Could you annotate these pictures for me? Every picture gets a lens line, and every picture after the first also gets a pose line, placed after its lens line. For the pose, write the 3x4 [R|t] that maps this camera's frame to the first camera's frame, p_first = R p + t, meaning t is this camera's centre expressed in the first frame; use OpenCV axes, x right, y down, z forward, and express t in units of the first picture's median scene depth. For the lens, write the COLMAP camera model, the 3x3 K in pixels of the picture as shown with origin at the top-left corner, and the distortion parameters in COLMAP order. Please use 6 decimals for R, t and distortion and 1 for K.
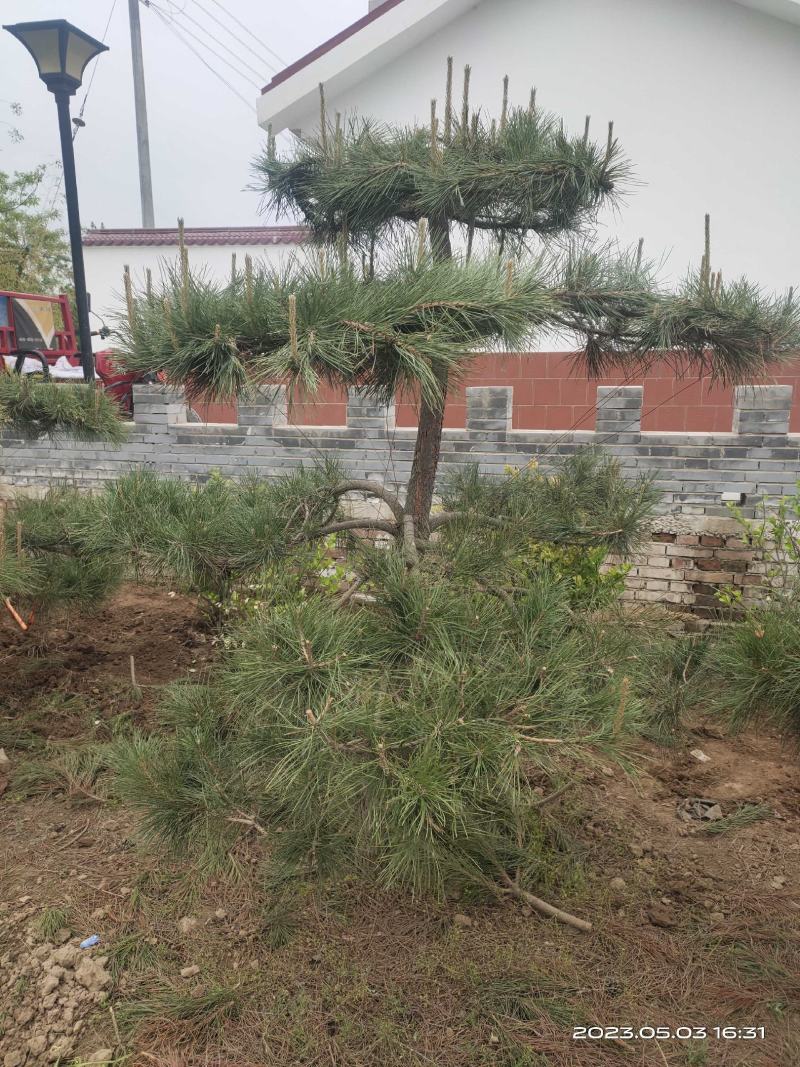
lens RADIAL K [[789.3, 0, 400.0], [0, 789.3, 533.5], [0, 0, 1]] dist [0.071398, -0.068342]
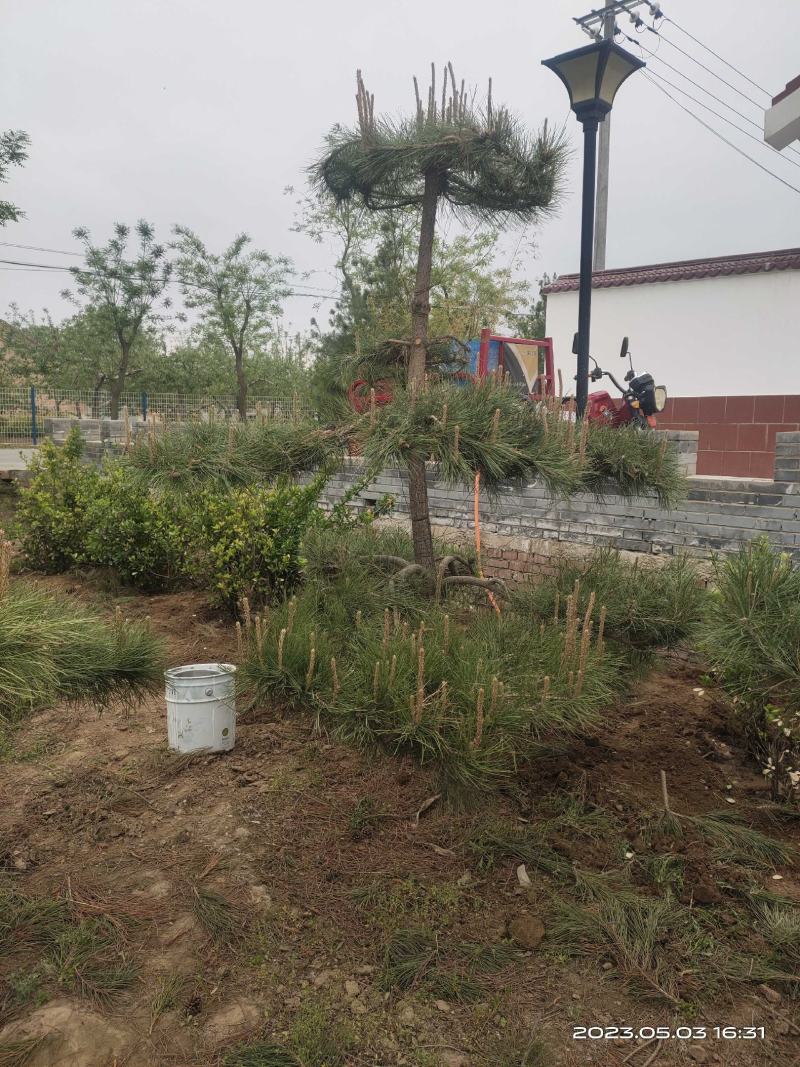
lens RADIAL K [[789.3, 0, 400.0], [0, 789.3, 533.5], [0, 0, 1]] dist [0.071398, -0.068342]
pose [[0.880795, 0.074152, -0.467655, -0.145127], [-0.099594, 0.994580, -0.029876, -0.020827], [0.462904, 0.072890, 0.883406, 0.109186]]
